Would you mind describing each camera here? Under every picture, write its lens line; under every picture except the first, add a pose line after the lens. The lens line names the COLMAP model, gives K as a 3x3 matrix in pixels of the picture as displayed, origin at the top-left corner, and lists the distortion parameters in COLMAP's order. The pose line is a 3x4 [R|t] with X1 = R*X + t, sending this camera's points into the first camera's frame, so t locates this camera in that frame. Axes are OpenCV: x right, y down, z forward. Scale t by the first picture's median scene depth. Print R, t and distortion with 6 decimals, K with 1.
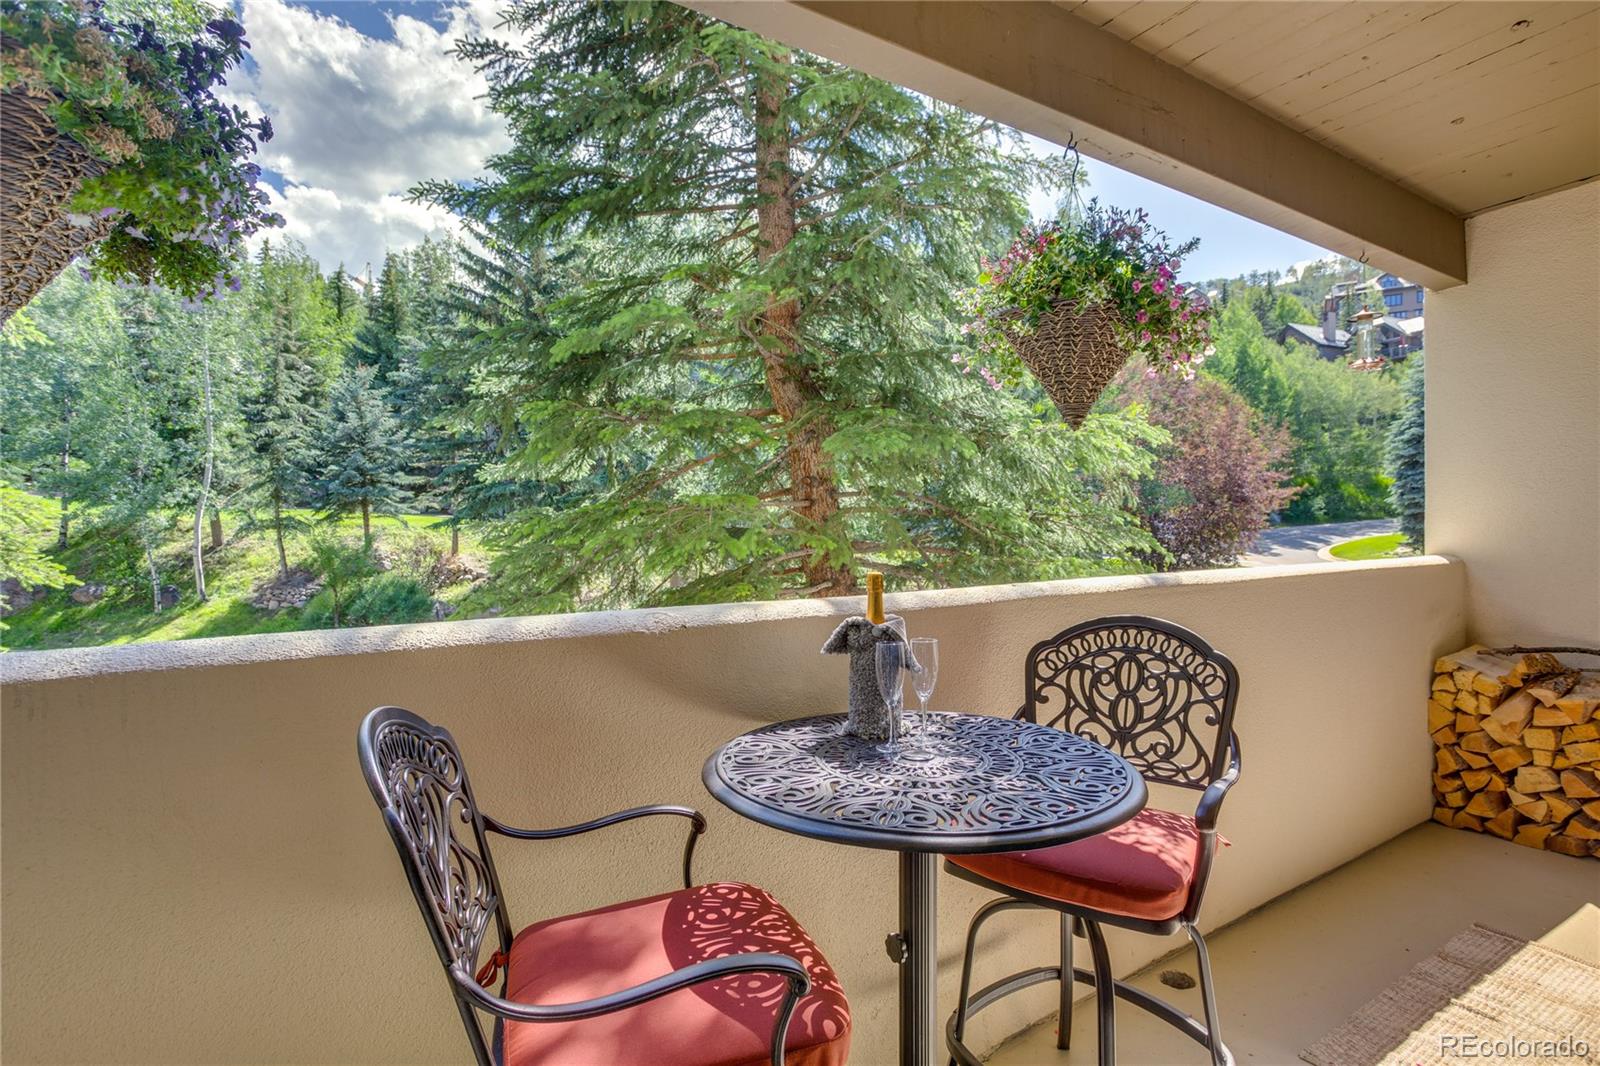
lens RADIAL K [[777.2, 0, 795.2], [0, 777.2, 534.7], [0, 0, 1]] dist [-0.042949, 0.022936]
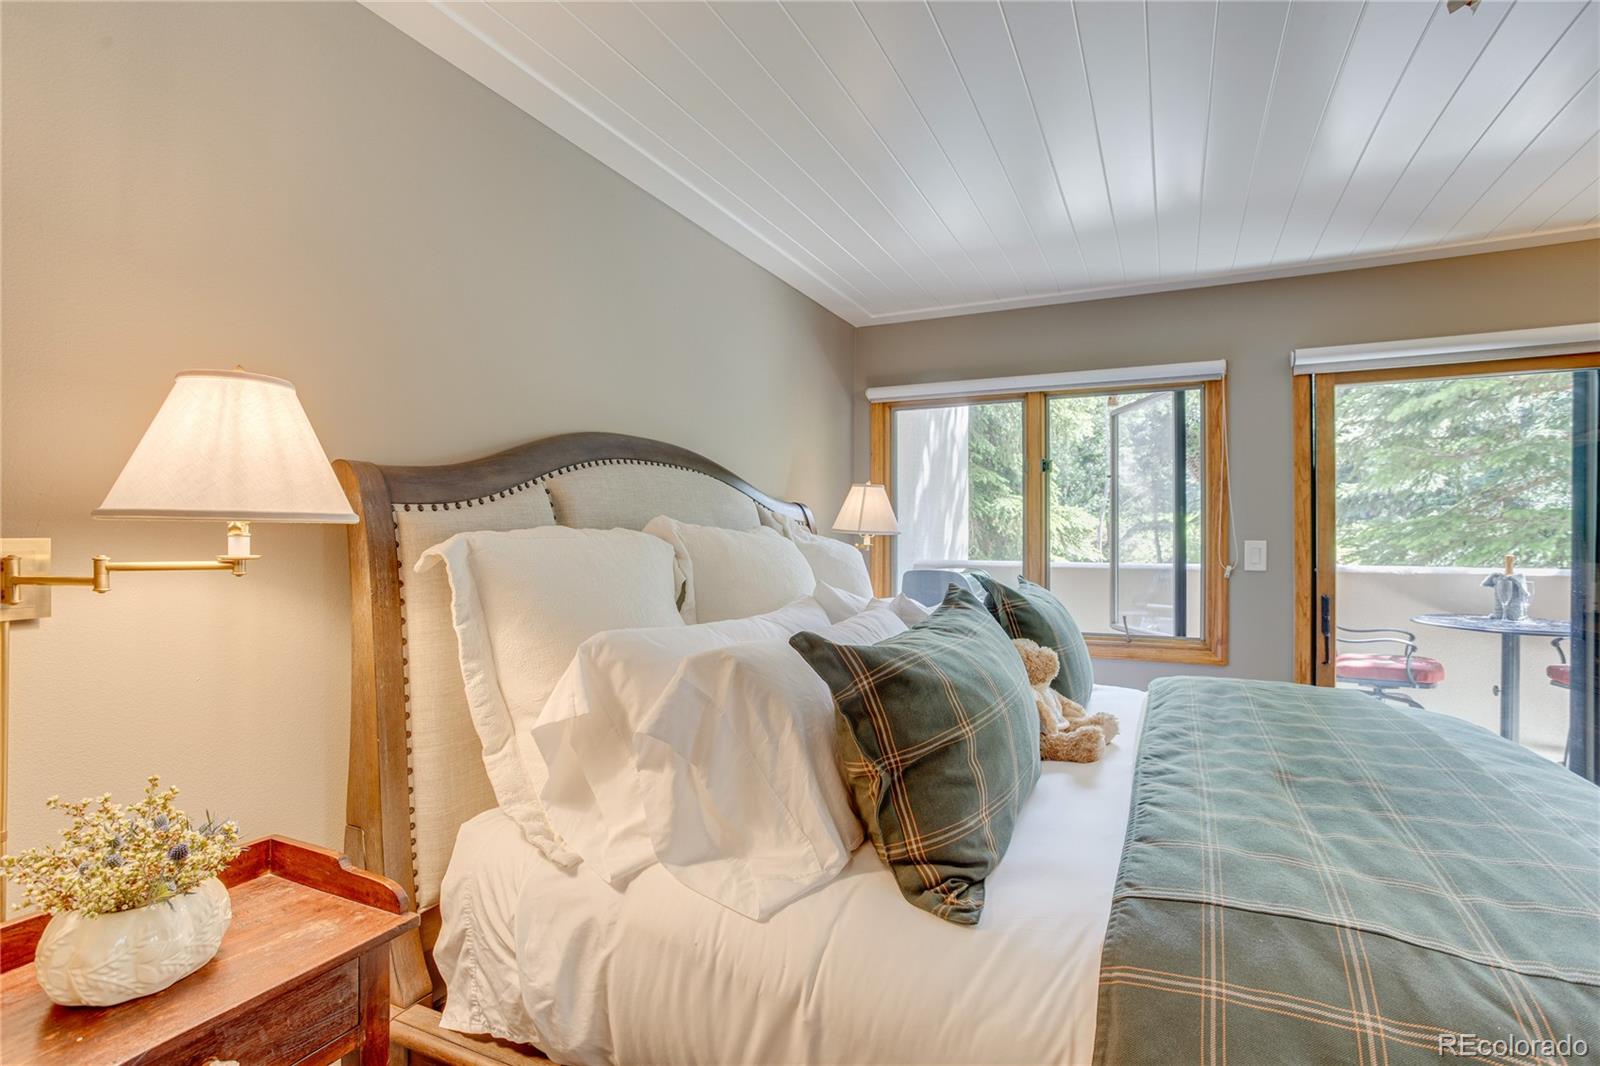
lens RADIAL K [[777.2, 0, 799.9], [0, 777.2, 541.0], [0, 0, 1]] dist [-0.042949, 0.022936]
pose [[0.537849, 0.017458, -0.842861, 0.068431], [-0.010361, 0.999847, 0.014099, -0.001210], [0.842978, 0.001150, 0.537947, -0.161650]]
